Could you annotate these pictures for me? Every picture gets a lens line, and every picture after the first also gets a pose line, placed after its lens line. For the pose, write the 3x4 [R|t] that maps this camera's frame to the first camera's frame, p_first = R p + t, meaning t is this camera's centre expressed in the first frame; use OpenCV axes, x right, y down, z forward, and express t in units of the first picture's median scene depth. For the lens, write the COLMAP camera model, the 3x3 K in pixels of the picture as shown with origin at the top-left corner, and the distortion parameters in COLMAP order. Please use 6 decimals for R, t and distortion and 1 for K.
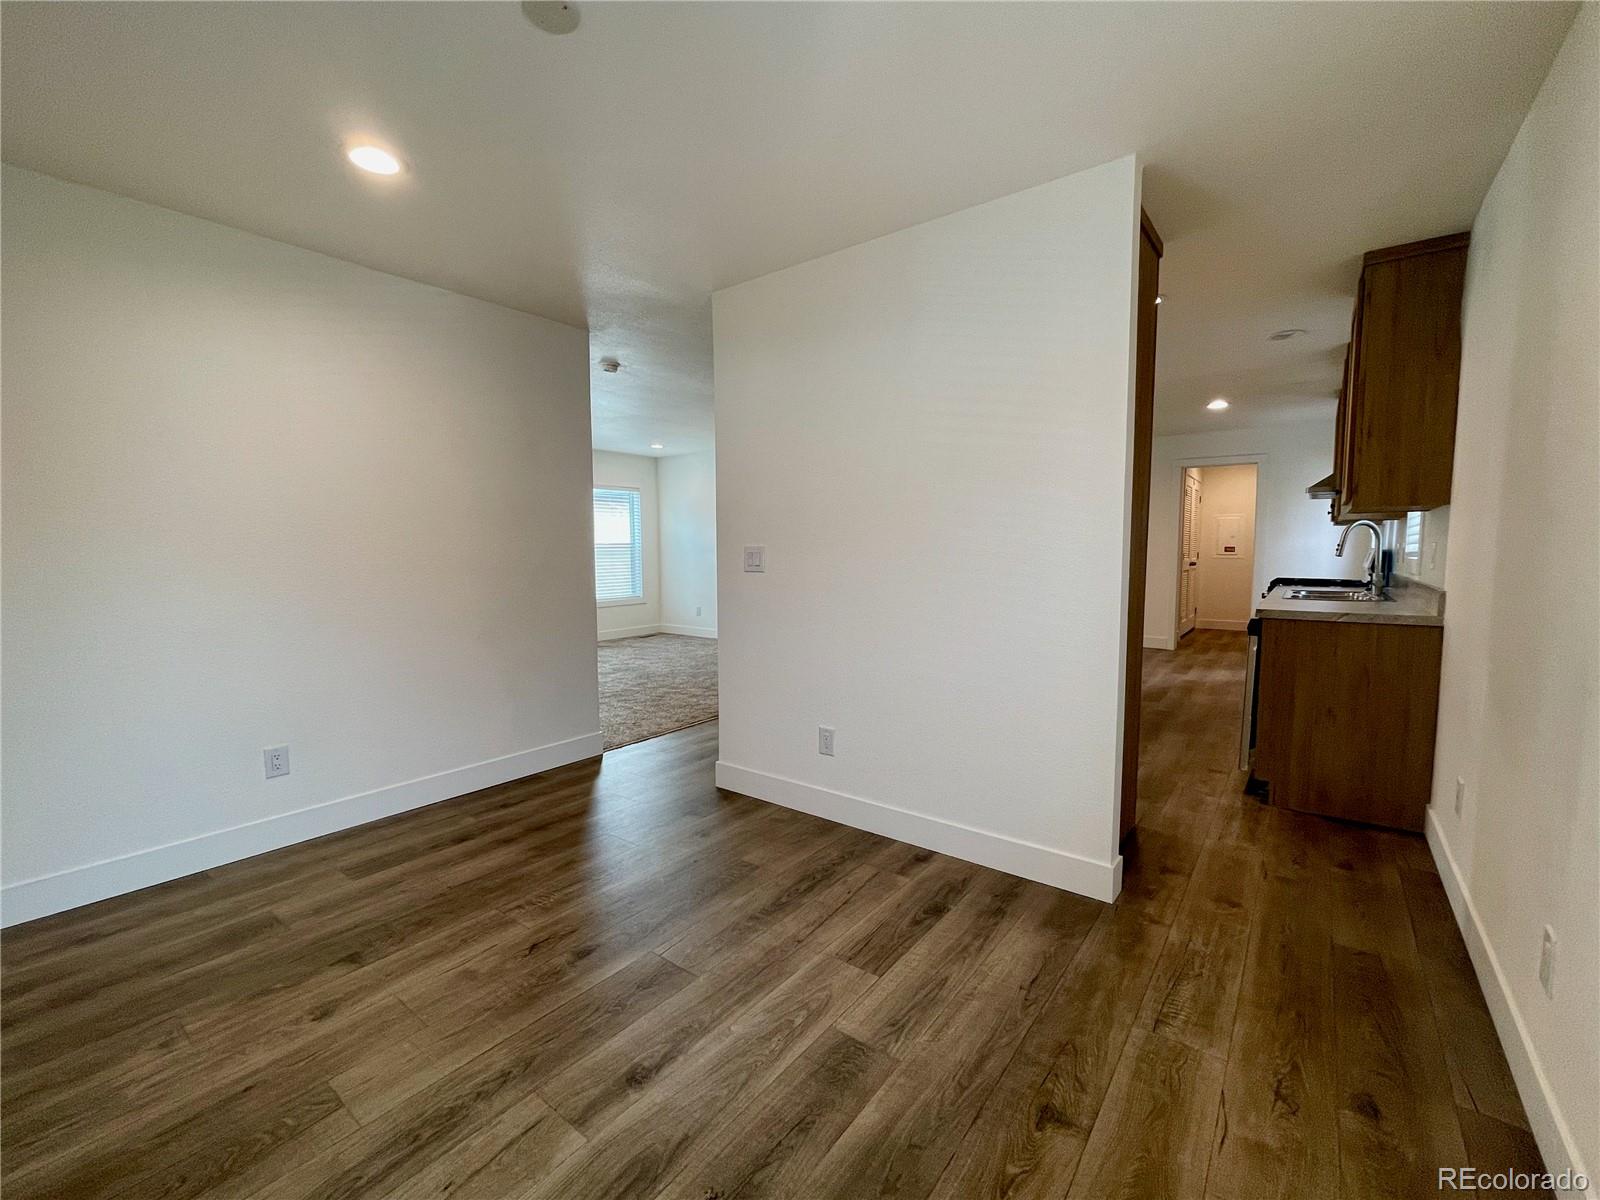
lens RADIAL K [[669.1, 0, 797.6], [0, 669.1, 565.7], [0, 0, 1]] dist [-0.017805, 0.000065]
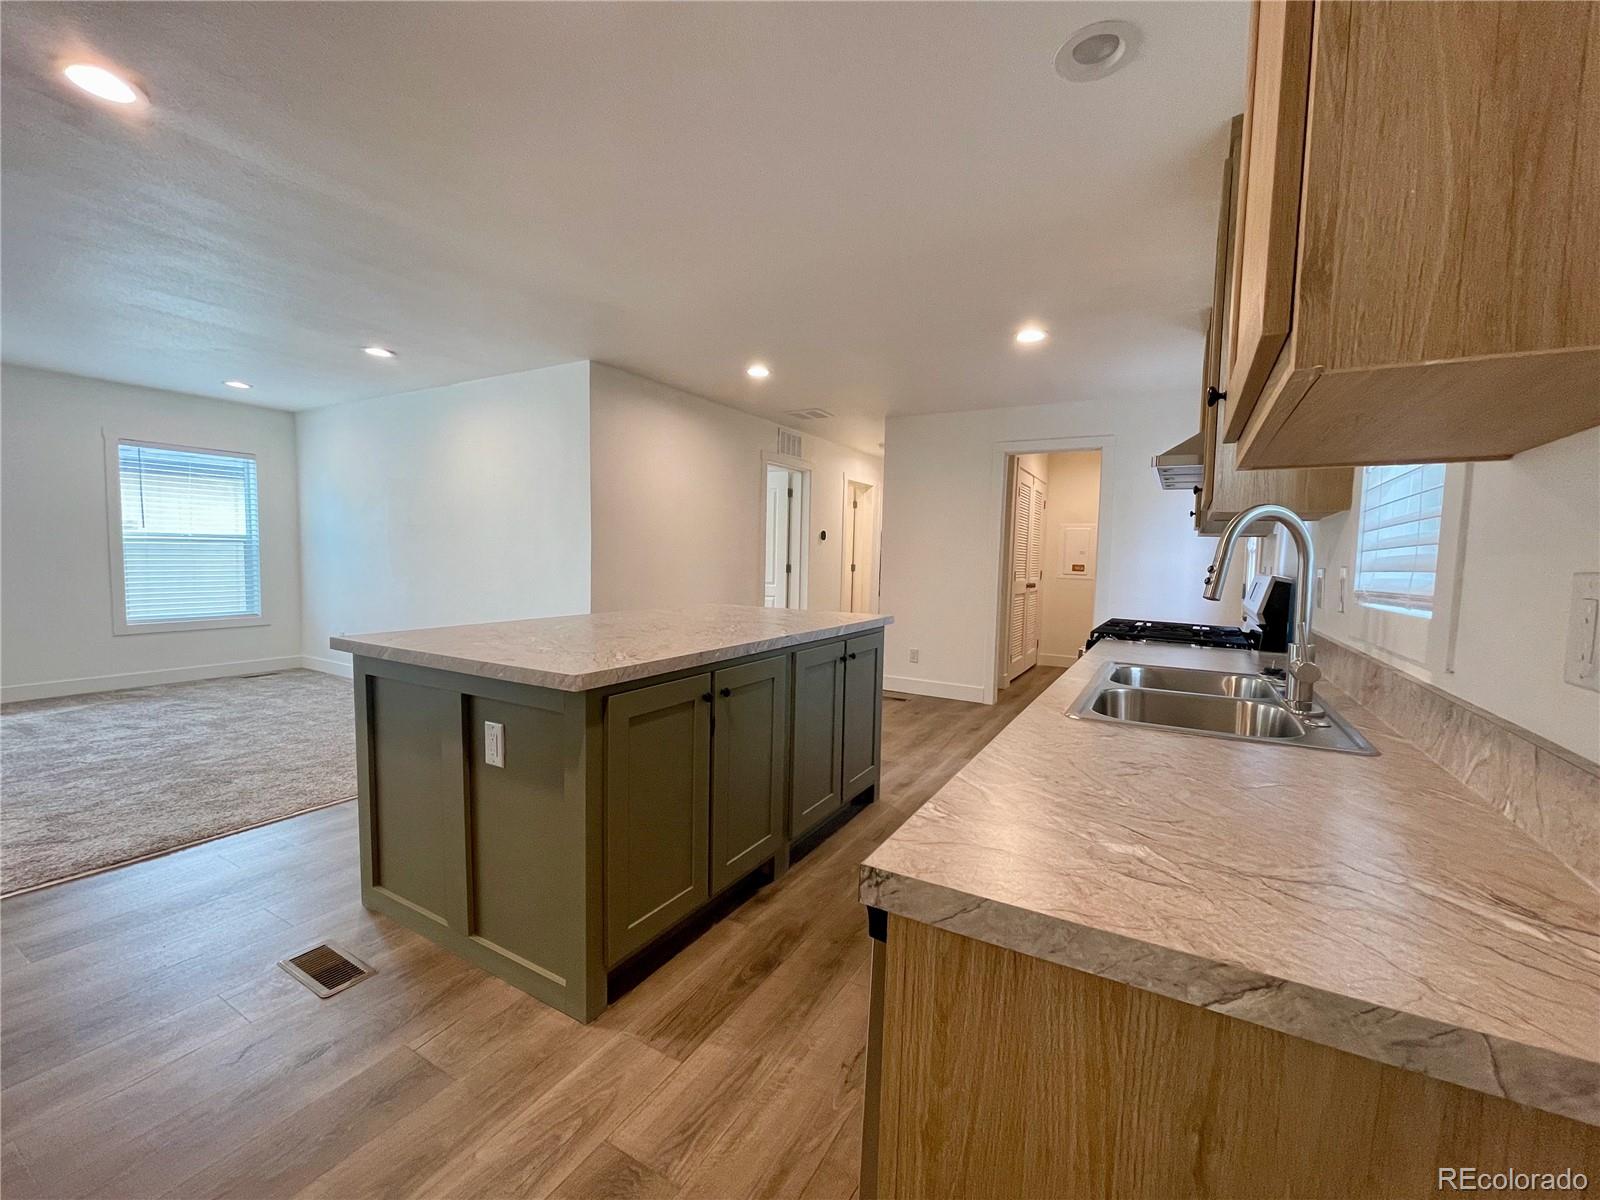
lens RADIAL K [[654.0, 0, 800.0], [0, 654.0, 600.0], [0, 0, 1]] dist [-0.000302, -0.000011]
pose [[0.989811, 0.018650, 0.141161, 0.162084], [-0.024509, 0.998904, 0.039879, -0.007324], [-0.140263, -0.042933, 0.989183, 0.201841]]
